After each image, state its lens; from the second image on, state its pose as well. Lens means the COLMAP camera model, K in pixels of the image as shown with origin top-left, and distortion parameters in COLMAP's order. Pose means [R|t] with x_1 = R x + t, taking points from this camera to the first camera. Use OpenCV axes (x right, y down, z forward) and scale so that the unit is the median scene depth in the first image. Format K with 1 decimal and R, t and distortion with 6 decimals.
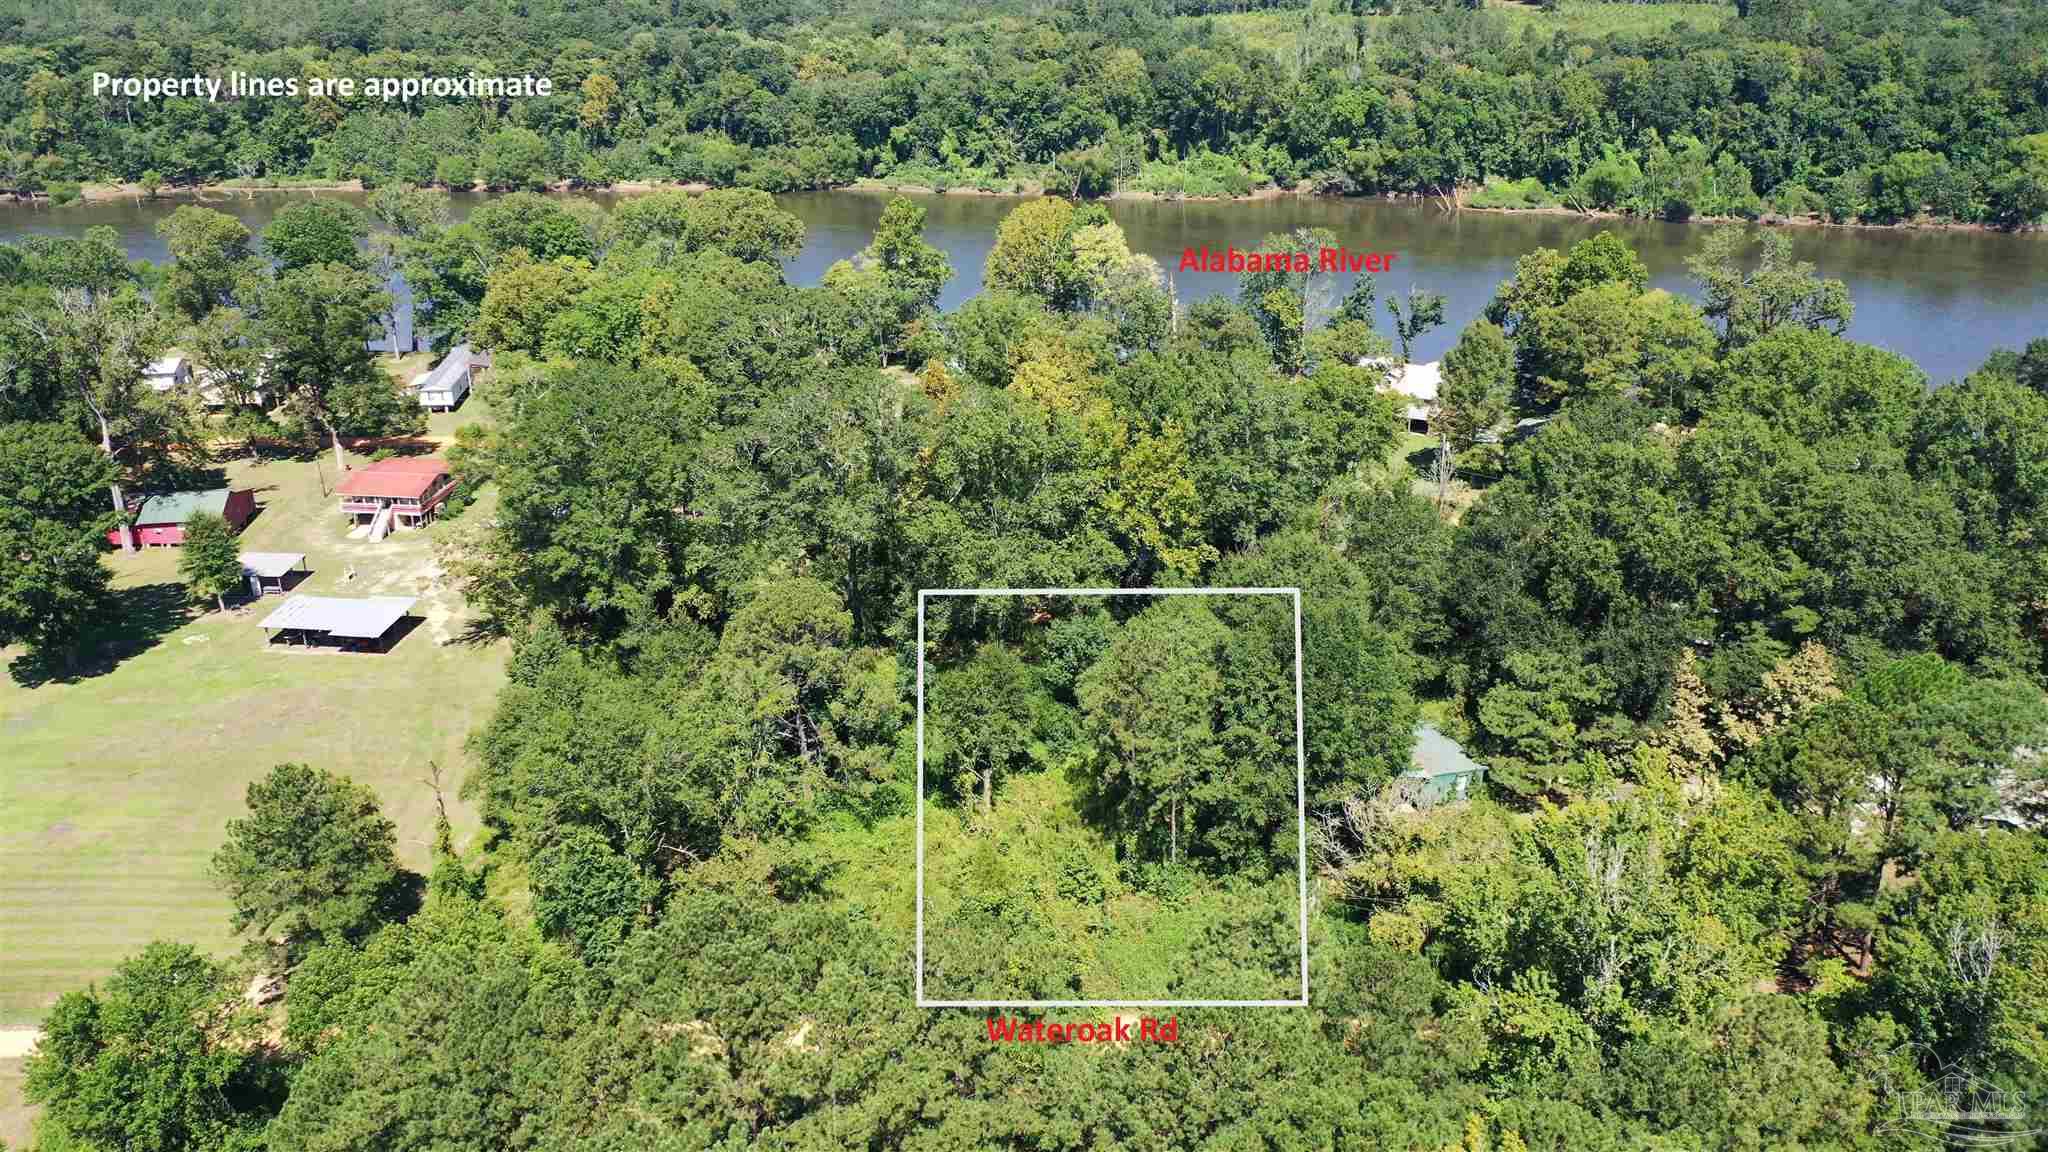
lens RADIAL K [[1639.2, 0, 1023.4], [0, 1639.2, 575.0], [0, 0, 1]] dist [0.024089, -0.002300]
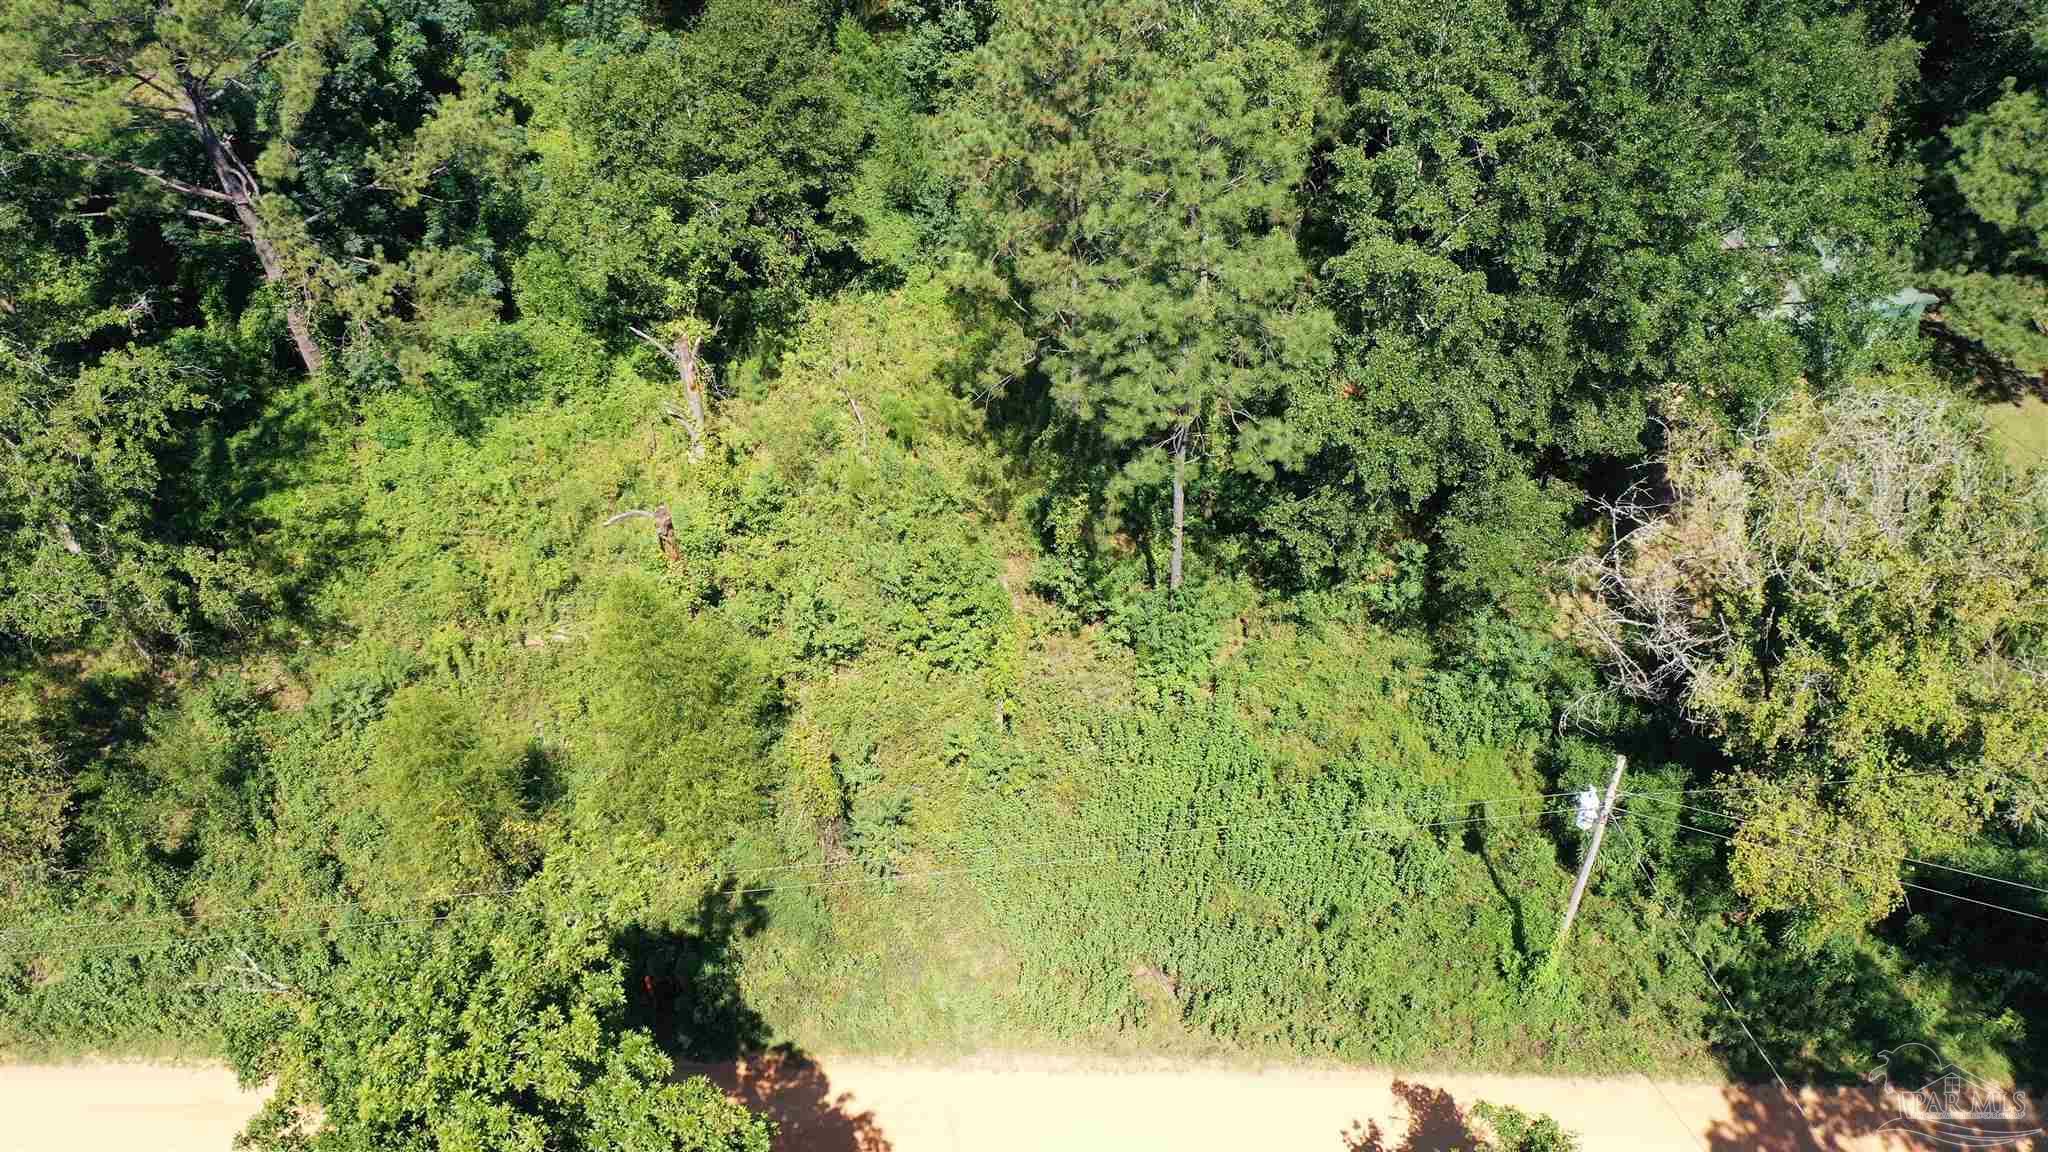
lens RADIAL K [[1639.2, 0, 1035.5], [0, 1639.2, 574.3], [0, 0, 1]] dist [0.024089, -0.002300]
pose [[0.999939, 0.008731, -0.006814, 0.055069], [-0.005607, 0.929672, 0.368346, 0.028515], [0.009550, -0.368285, 0.929664, 0.576922]]
